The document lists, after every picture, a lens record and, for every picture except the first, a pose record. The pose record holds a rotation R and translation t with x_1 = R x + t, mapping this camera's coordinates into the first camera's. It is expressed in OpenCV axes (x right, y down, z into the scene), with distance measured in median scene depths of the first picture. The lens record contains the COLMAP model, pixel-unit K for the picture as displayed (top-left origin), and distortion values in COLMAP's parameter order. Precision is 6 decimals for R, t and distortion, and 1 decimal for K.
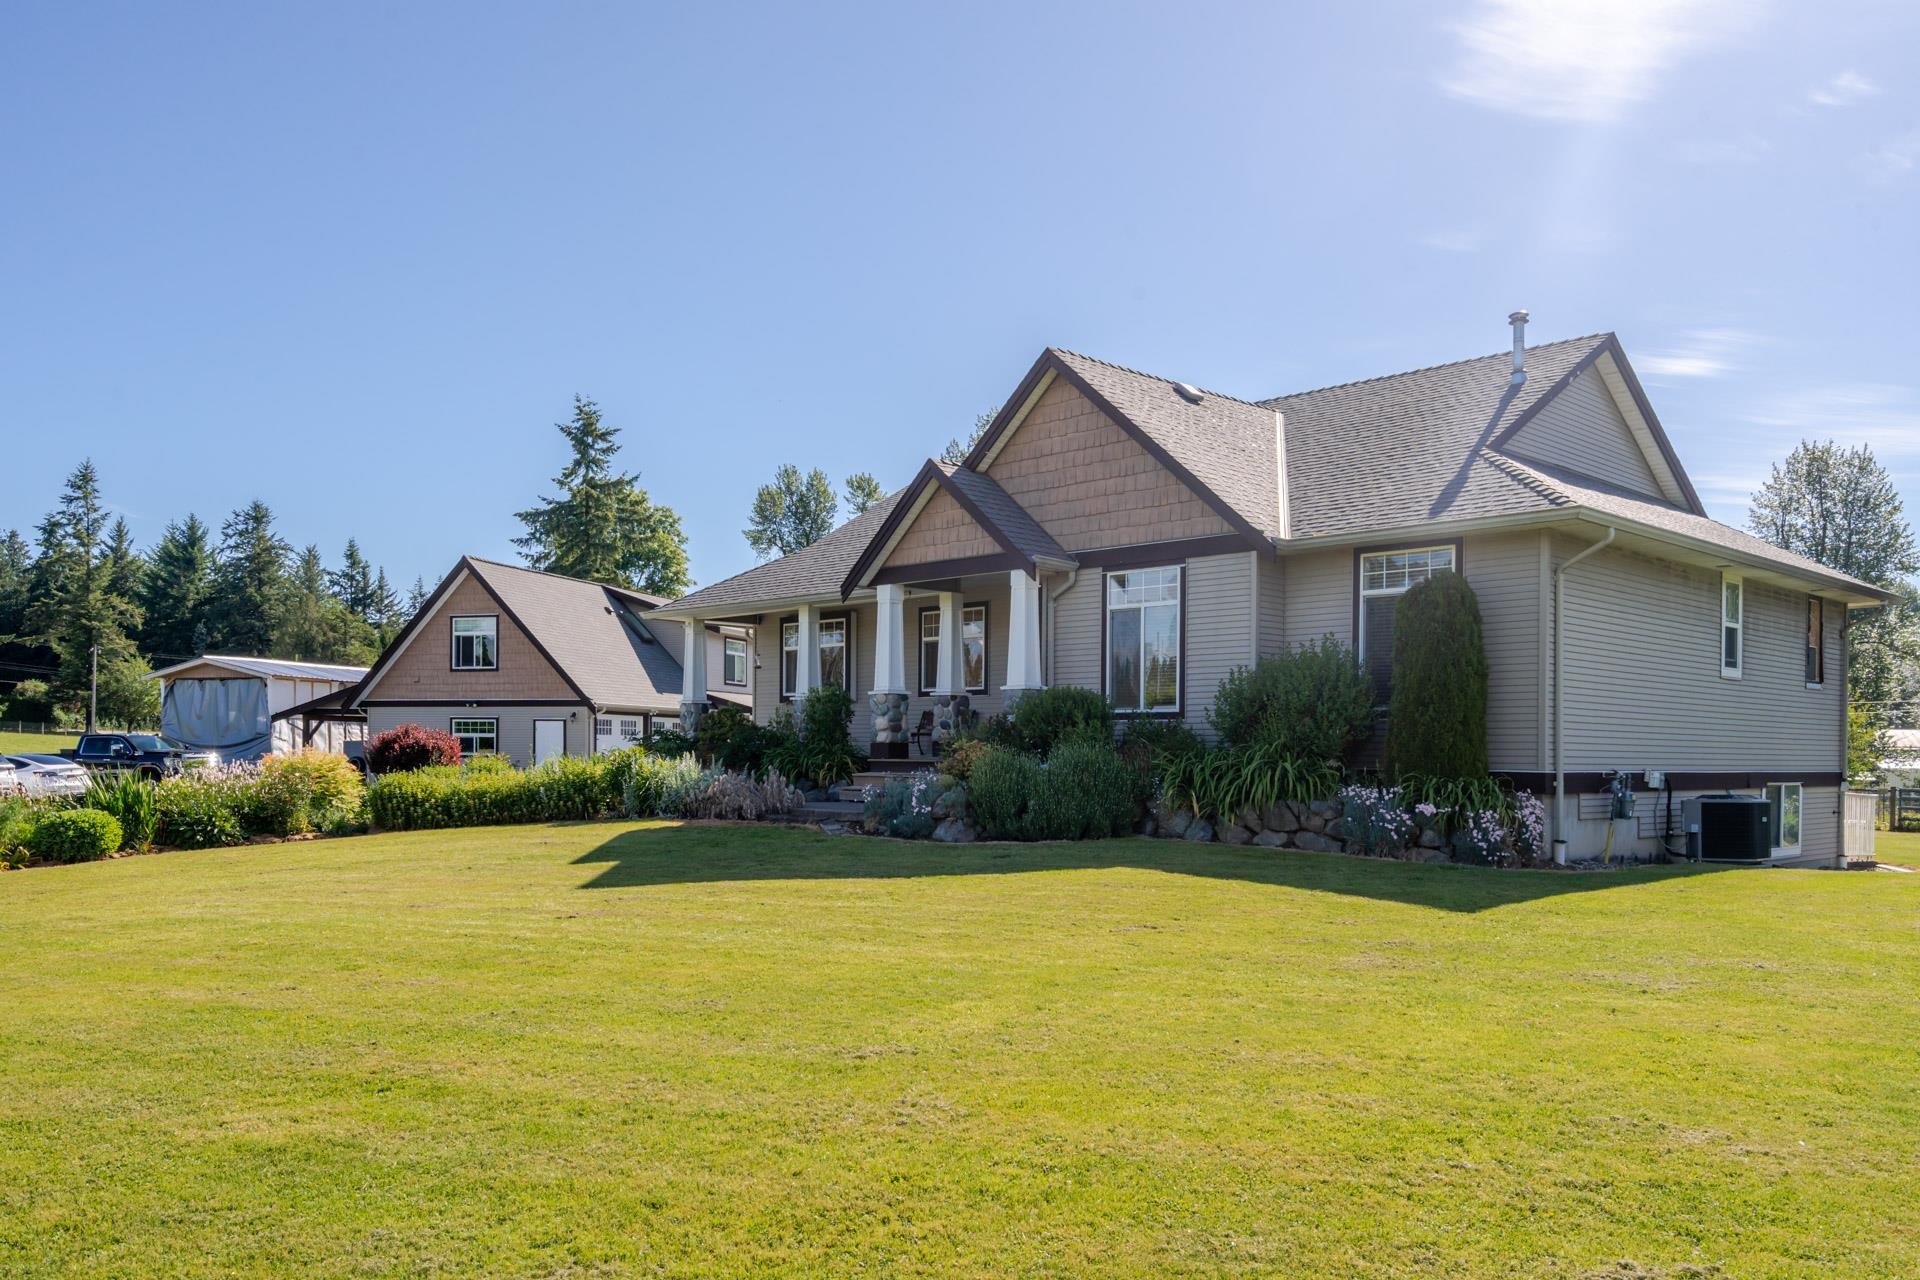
lens RADIAL K [[1457.6, 0, 911.5], [0, 1457.6, 754.3], [0, 0, 1]] dist [0.013310, -0.000504]
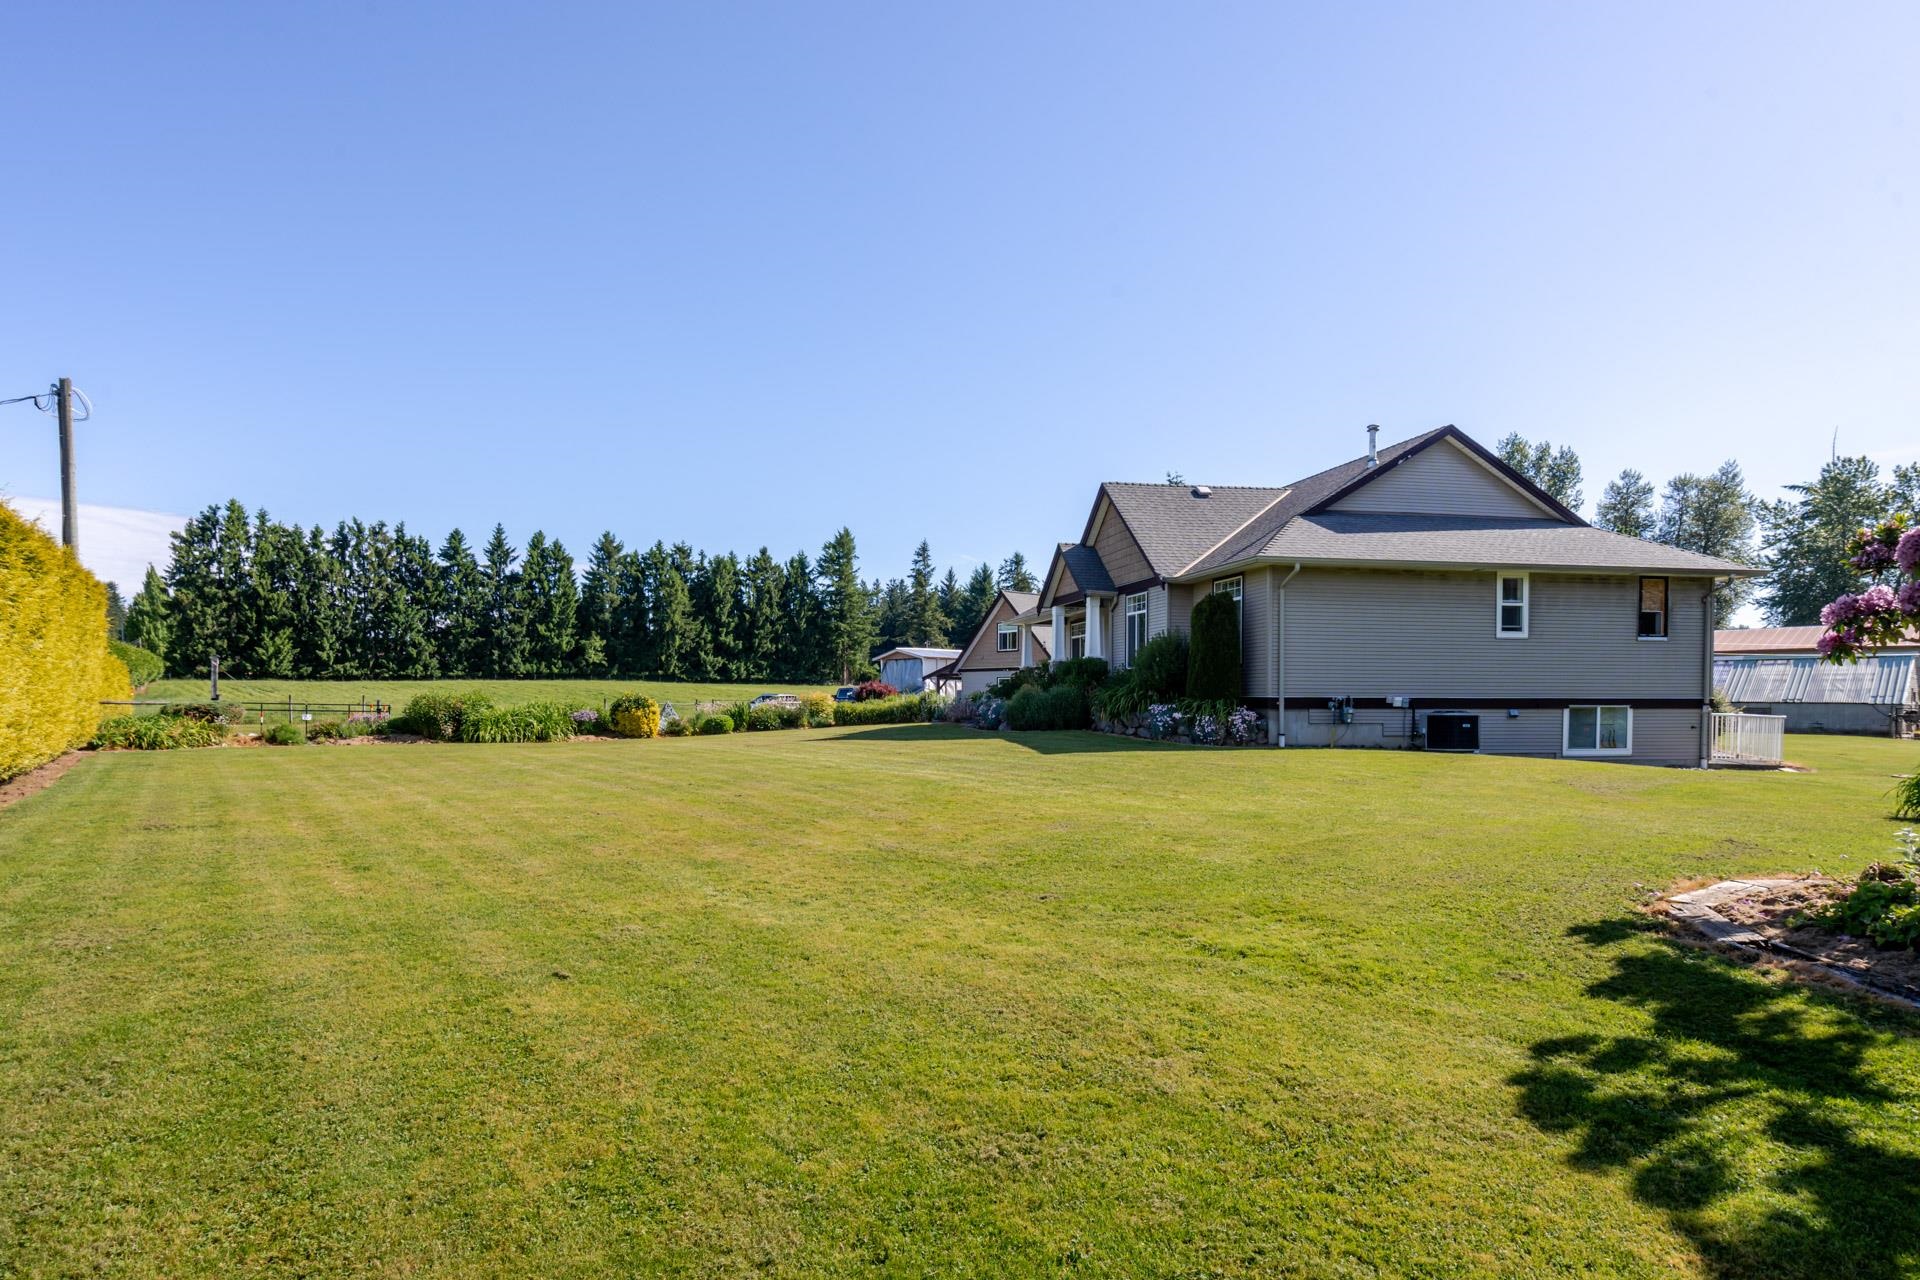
lens RADIAL K [[945.1, 0, 894.6], [0, 945.1, 717.7], [0, 0, 1]] dist [0.028942, -0.001274]
pose [[0.838437, 0.006823, -0.544956, 0.490078], [0.003717, 0.999827, 0.018237, 0.010347], [0.544986, -0.017316, 0.838266, -0.196764]]
